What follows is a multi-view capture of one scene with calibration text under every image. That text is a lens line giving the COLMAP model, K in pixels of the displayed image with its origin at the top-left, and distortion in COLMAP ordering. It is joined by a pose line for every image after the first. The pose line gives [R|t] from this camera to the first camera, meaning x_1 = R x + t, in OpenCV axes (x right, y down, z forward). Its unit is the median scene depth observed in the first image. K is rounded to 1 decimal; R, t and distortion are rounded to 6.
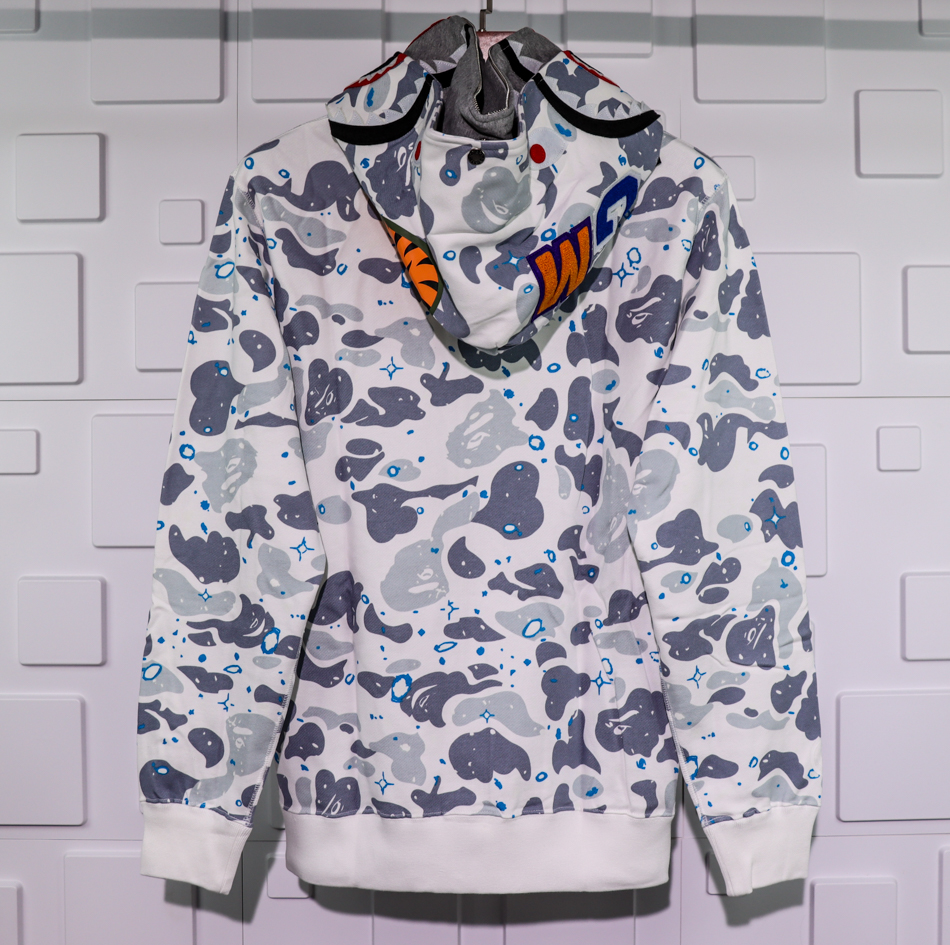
lens RADIAL K [[1380.2, 0, 475.4], [0, 1380.2, 436.0], [0, 0, 1]] dist [-0.110274, 0.050004]
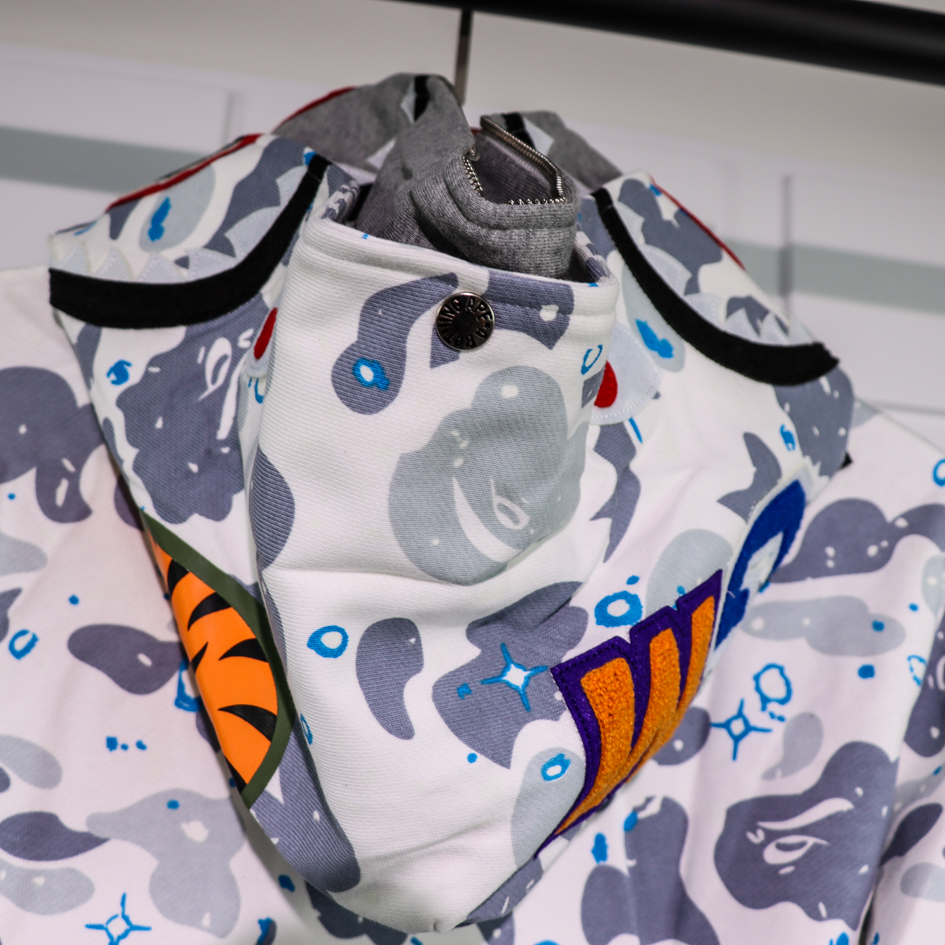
lens RADIAL K [[1373.0, 0, 472.9], [0, 1373.0, 436.2], [0, 0, 1]] dist [-0.110274, 0.050004]
pose [[0.985888, 0.117942, 0.118805, -0.026354], [-0.080192, 0.955680, -0.283275, -0.082192], [-0.146949, 0.269750, 0.951652, 0.626466]]
